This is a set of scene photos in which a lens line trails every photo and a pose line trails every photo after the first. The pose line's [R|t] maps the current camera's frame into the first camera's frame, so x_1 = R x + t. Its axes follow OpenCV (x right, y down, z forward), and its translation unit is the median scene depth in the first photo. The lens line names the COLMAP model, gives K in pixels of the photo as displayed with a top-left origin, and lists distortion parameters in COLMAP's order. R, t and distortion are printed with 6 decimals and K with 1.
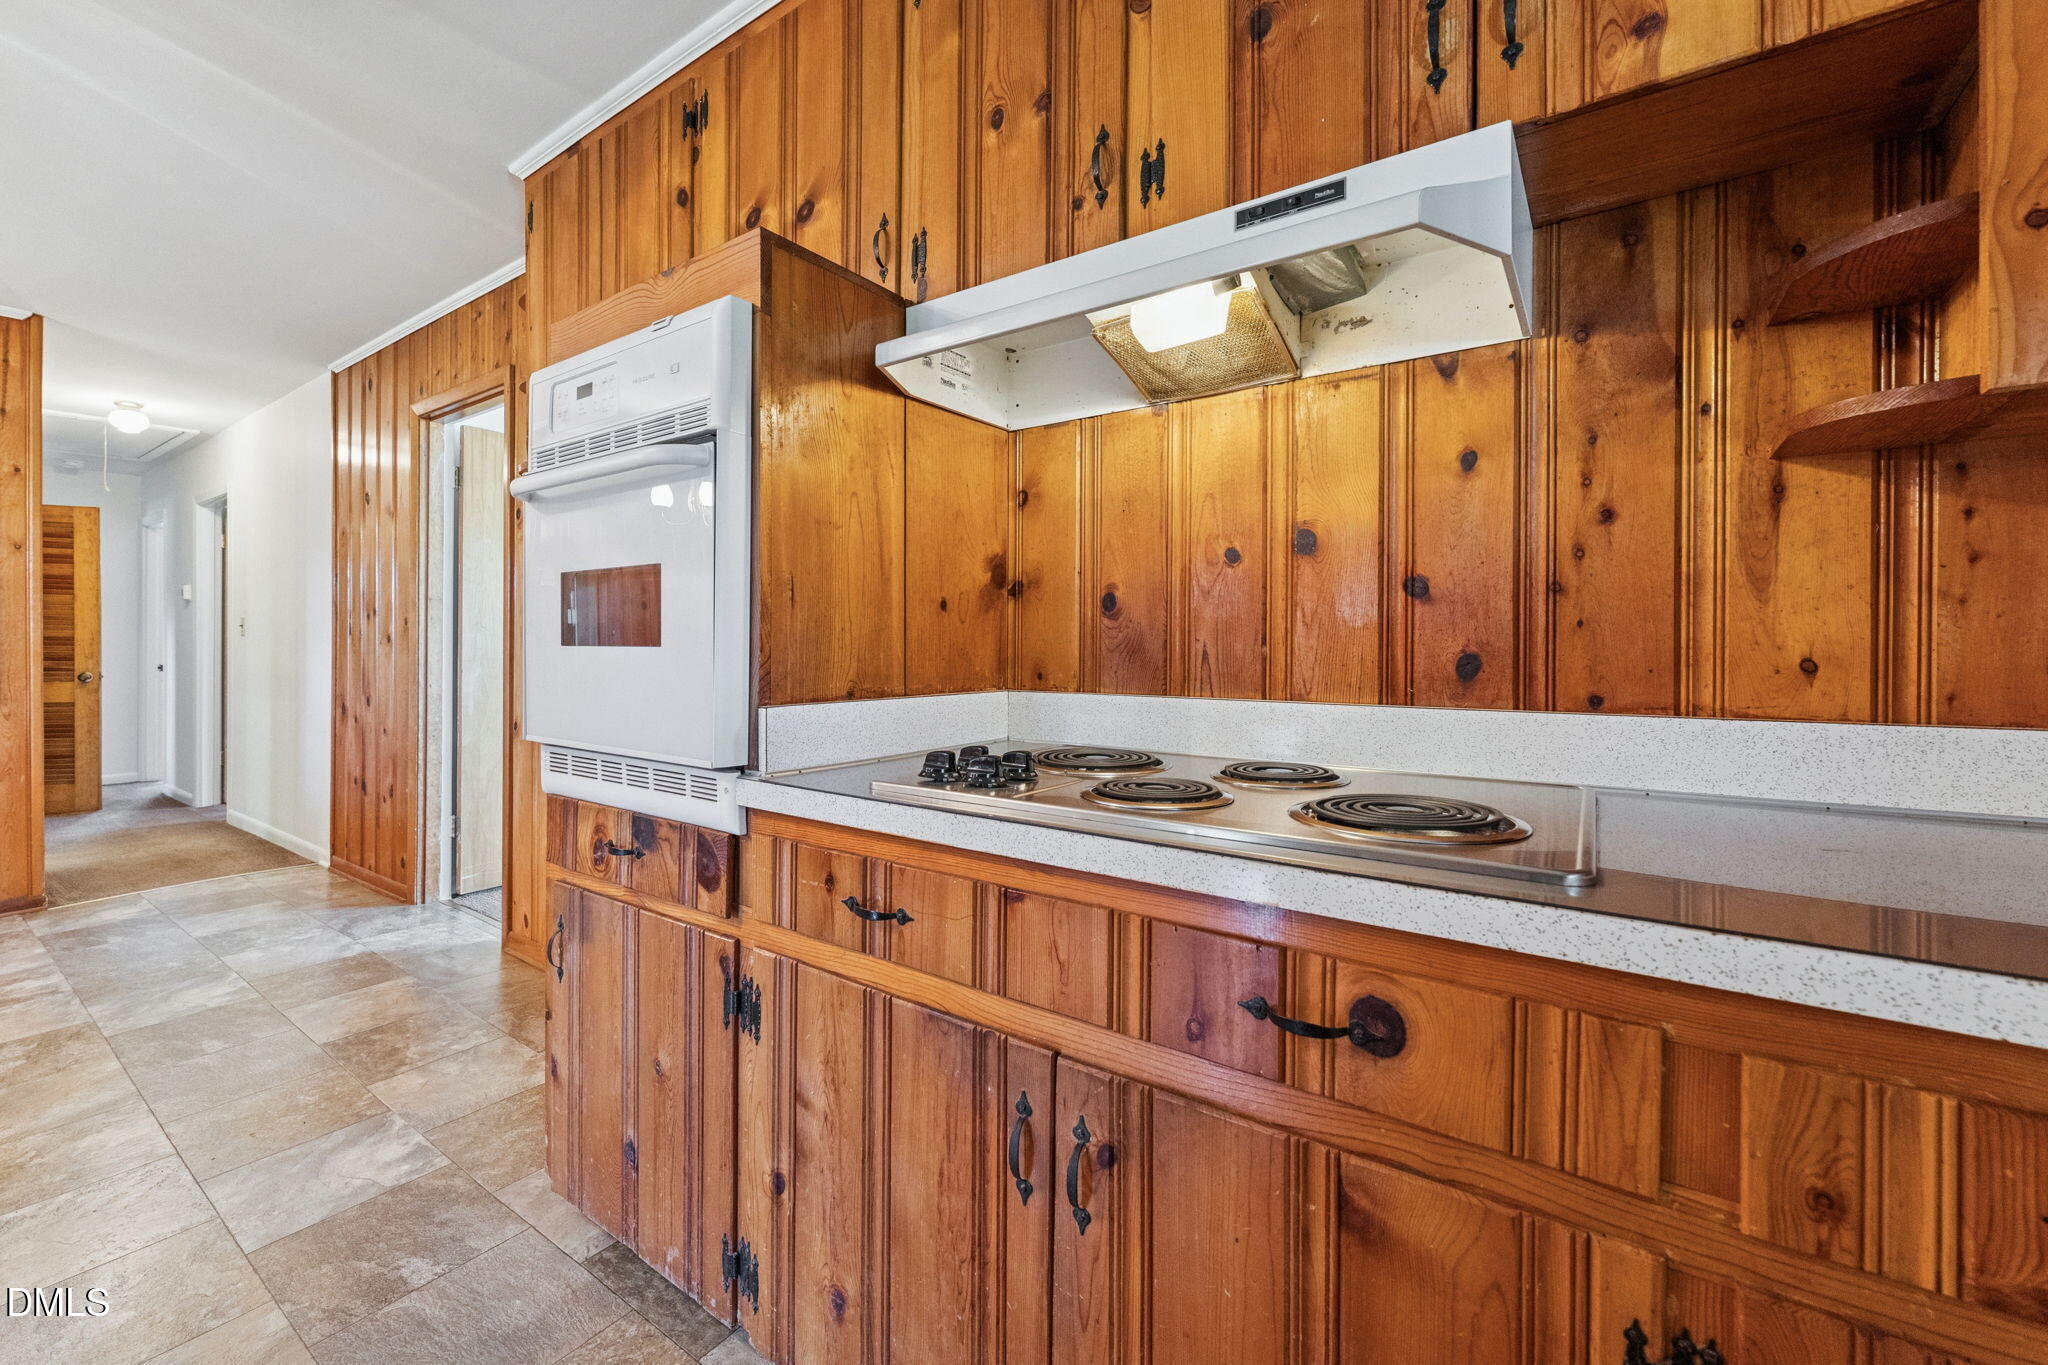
lens RADIAL K [[841.2, 0, 1010.0], [0, 841.2, 651.5], [0, 0, 1]] dist [-0.004923, 0.001610]
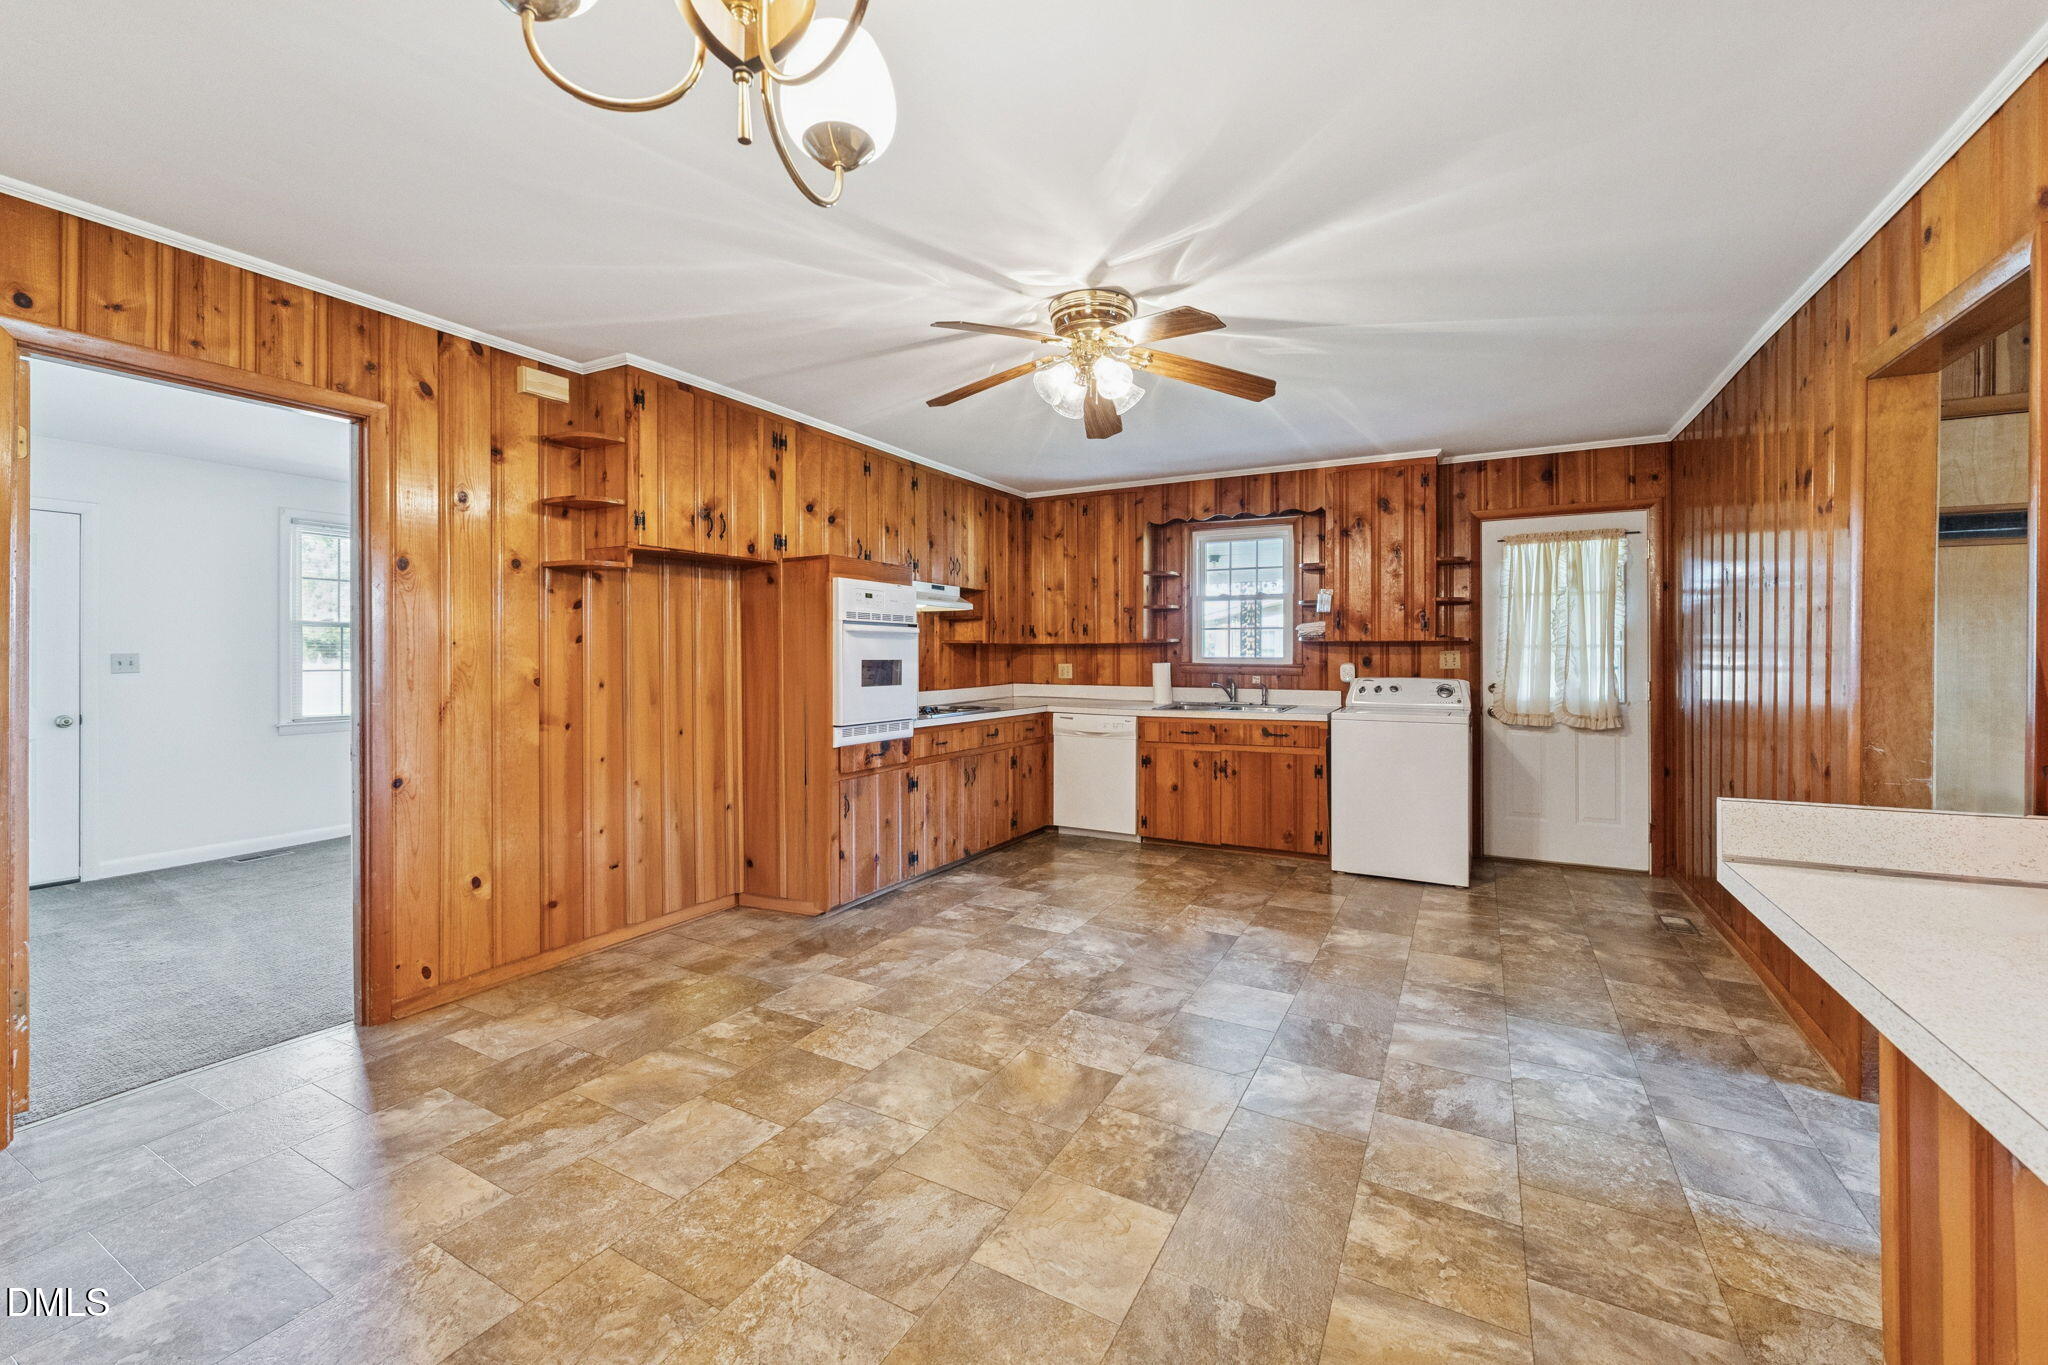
lens RADIAL K [[841.2, 0, 1012.0], [0, 841.2, 656.9], [0, 0, 1]] dist [-0.004923, 0.001610]
pose [[-0.117179, -0.006542, 0.993089, -3.919664], [0.000236, 0.999978, 0.006615, -0.144570], [-0.993111, 0.001009, -0.117174, 0.999003]]
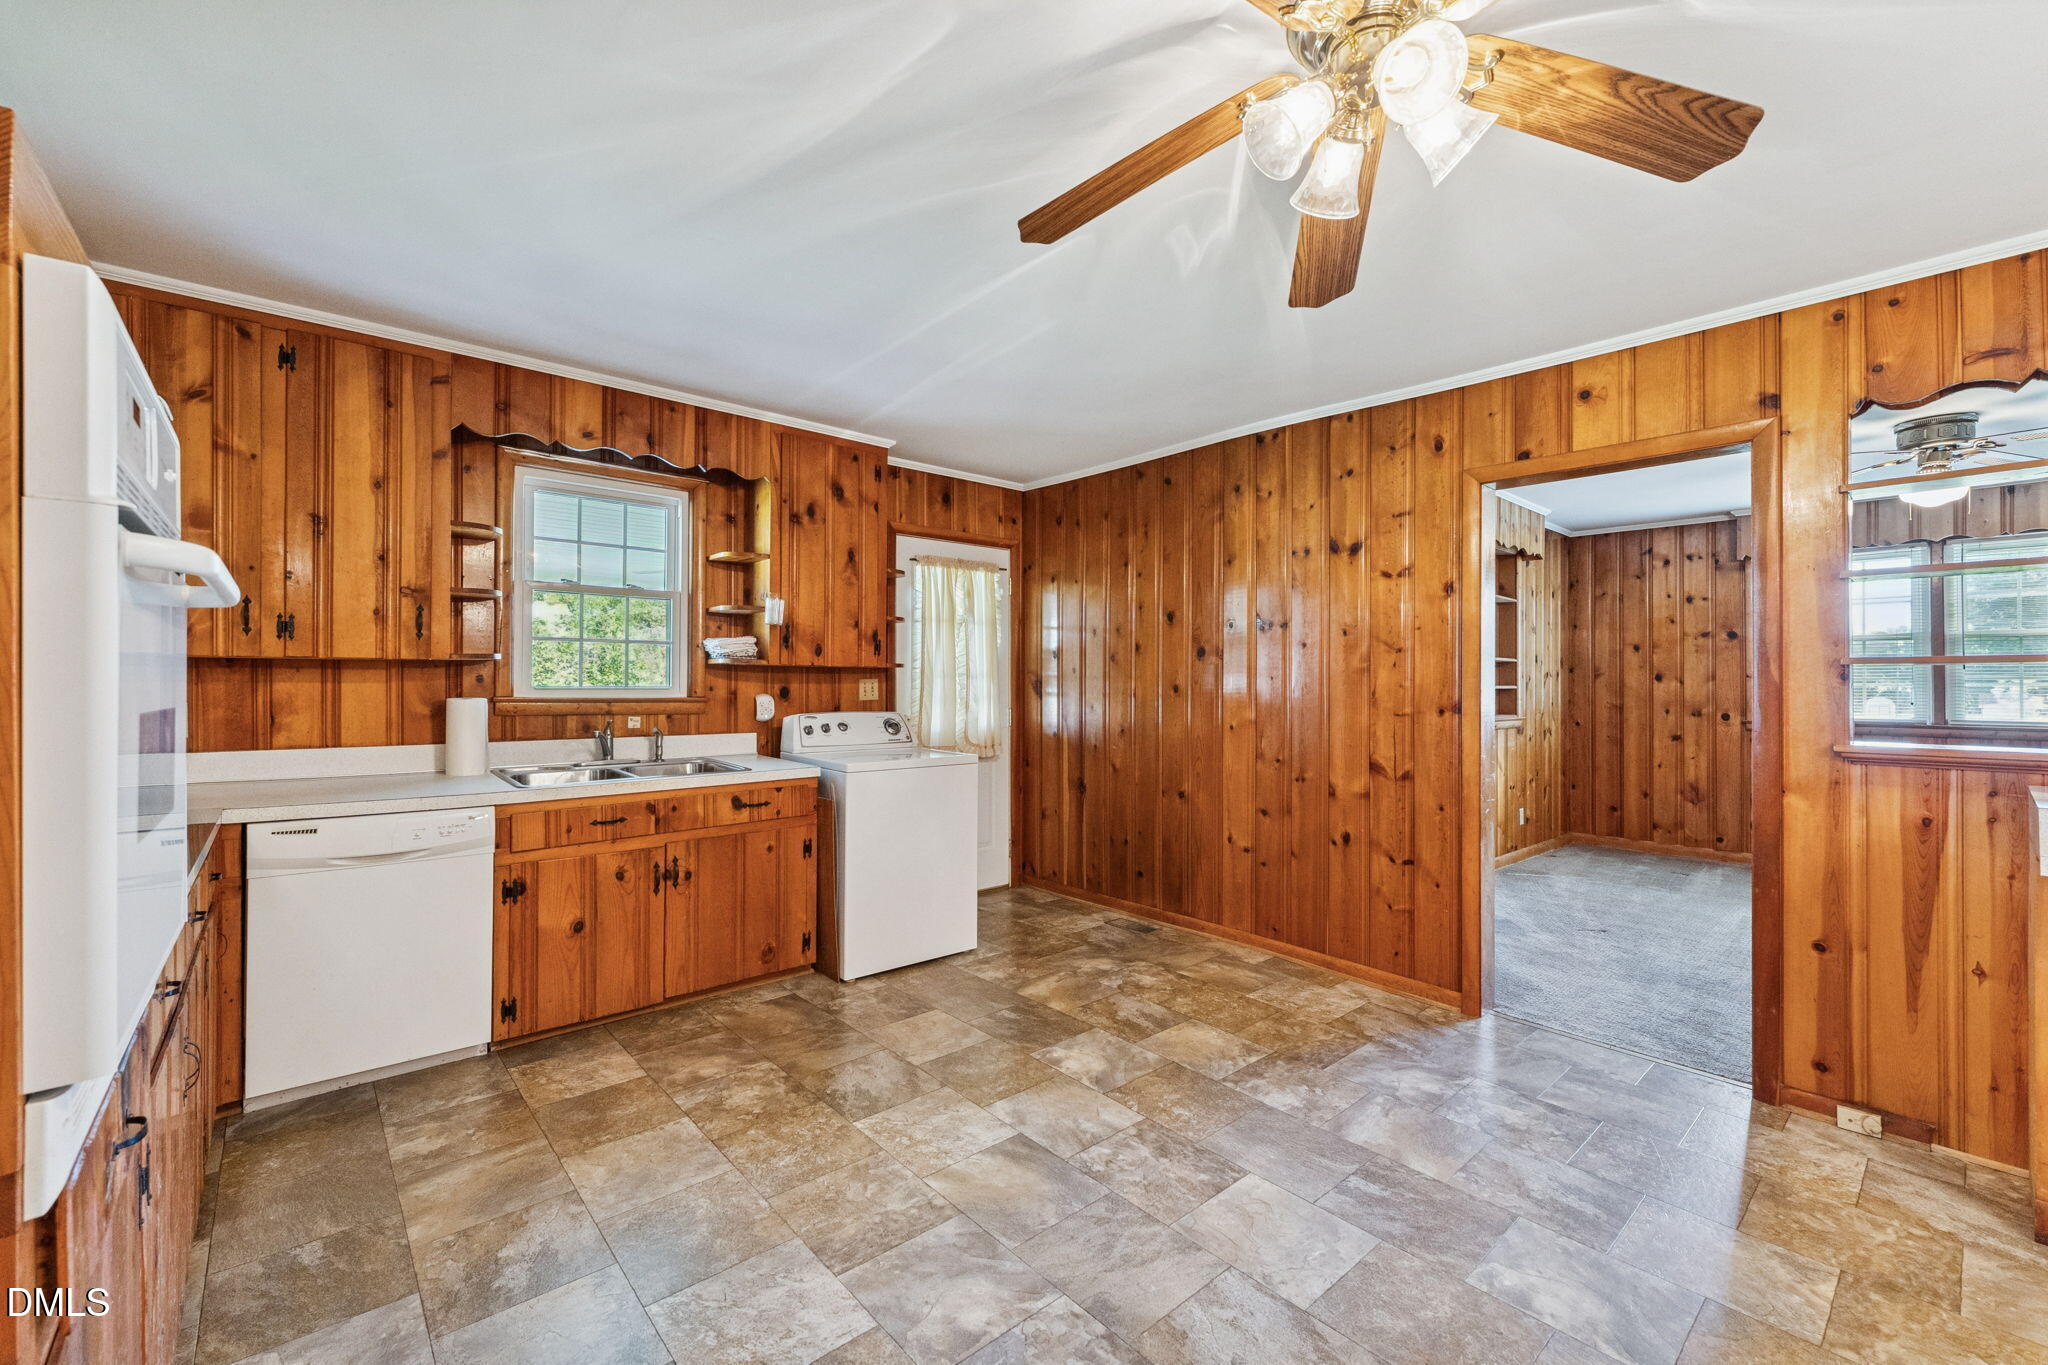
lens RADIAL K [[841.2, 0, 1018.7], [0, 841.2, 678.7], [0, 0, 1]] dist [-0.004923, 0.001610]
pose [[-0.974051, -0.006206, 0.226243, -1.467453], [-0.006911, 0.999973, -0.002321, -0.143784], [-0.226223, -0.003824, -0.974068, 1.686244]]
